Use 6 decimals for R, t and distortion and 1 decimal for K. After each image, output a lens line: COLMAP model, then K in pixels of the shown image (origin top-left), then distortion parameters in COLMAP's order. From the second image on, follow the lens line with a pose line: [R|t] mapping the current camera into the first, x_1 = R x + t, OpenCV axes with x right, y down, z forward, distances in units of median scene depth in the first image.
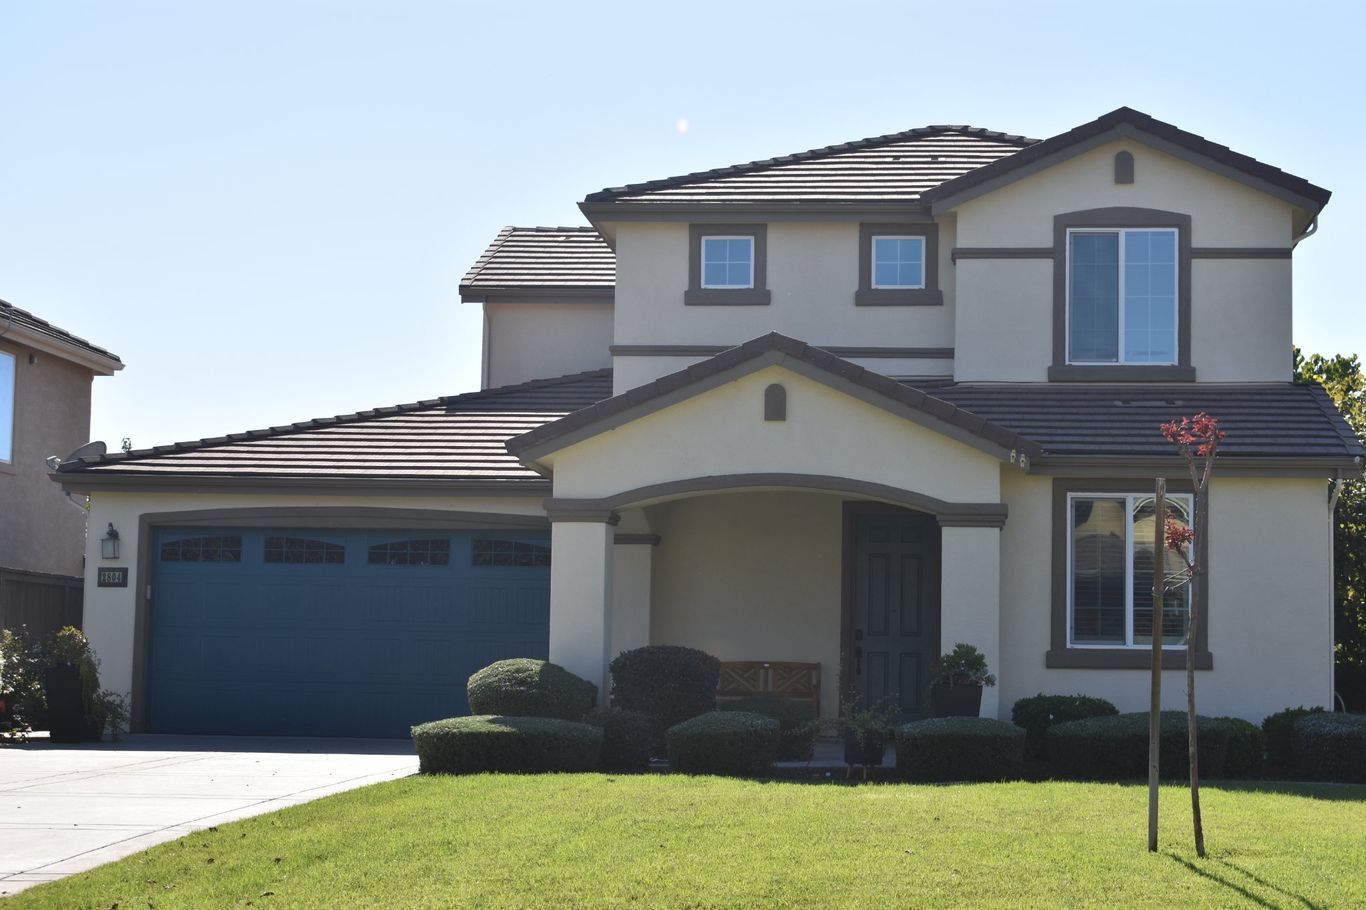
lens RADIAL K [[2546.0, 0, 683.0], [0, 2546.0, 455.0], [0, 0, 1]] dist [-0.002957, 0.194450]
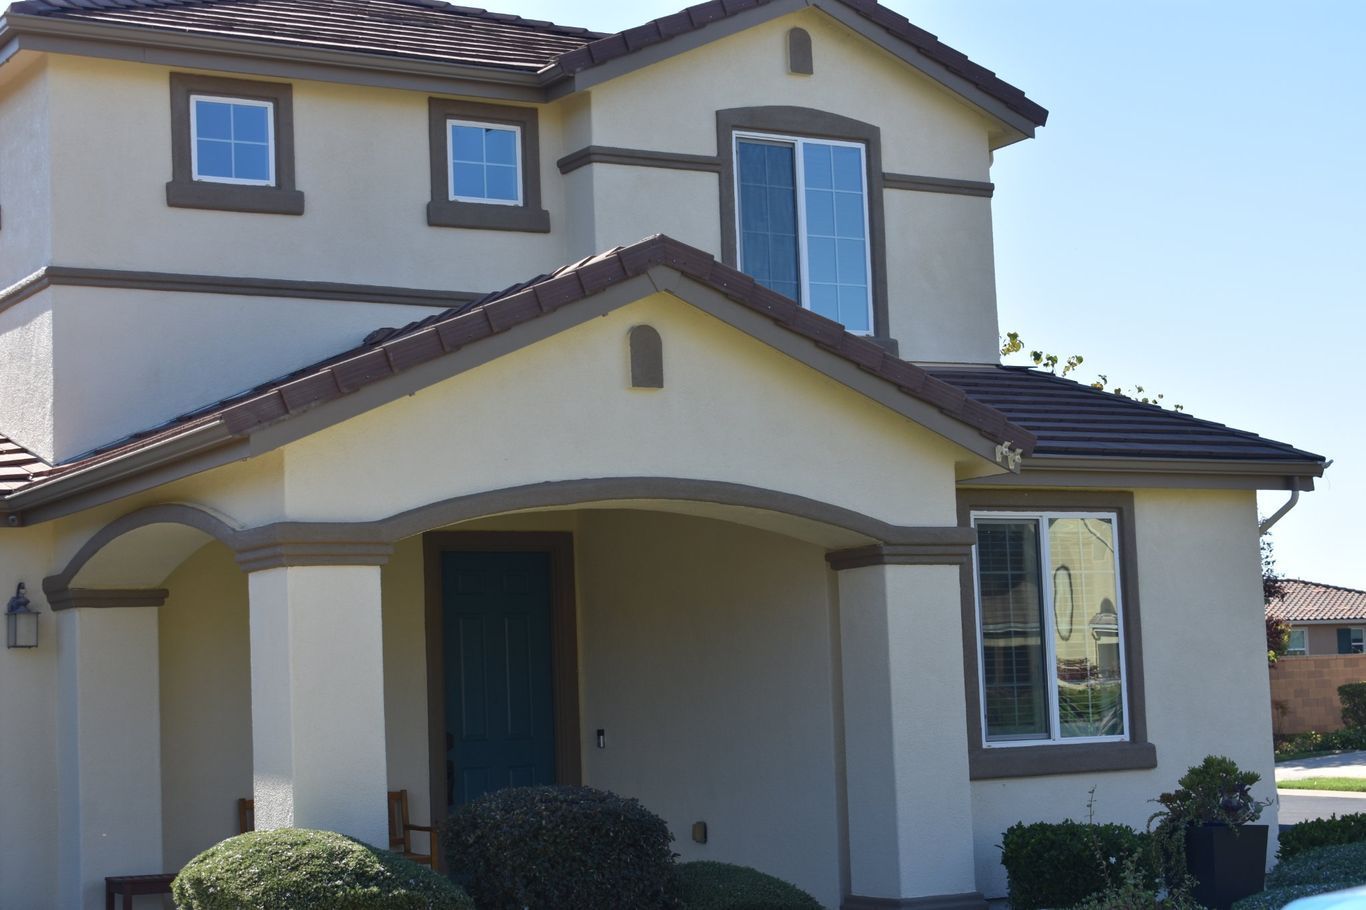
lens RADIAL K [[2546.0, 0, 683.0], [0, 2546.0, 455.0], [0, 0, 1]] dist [-0.002957, 0.194450]
pose [[0.793084, 0.012908, 0.608975, -0.276466], [0.000301, 0.999767, -0.021583, 0.012947], [-0.609112, 0.017301, 0.792896, 0.469575]]
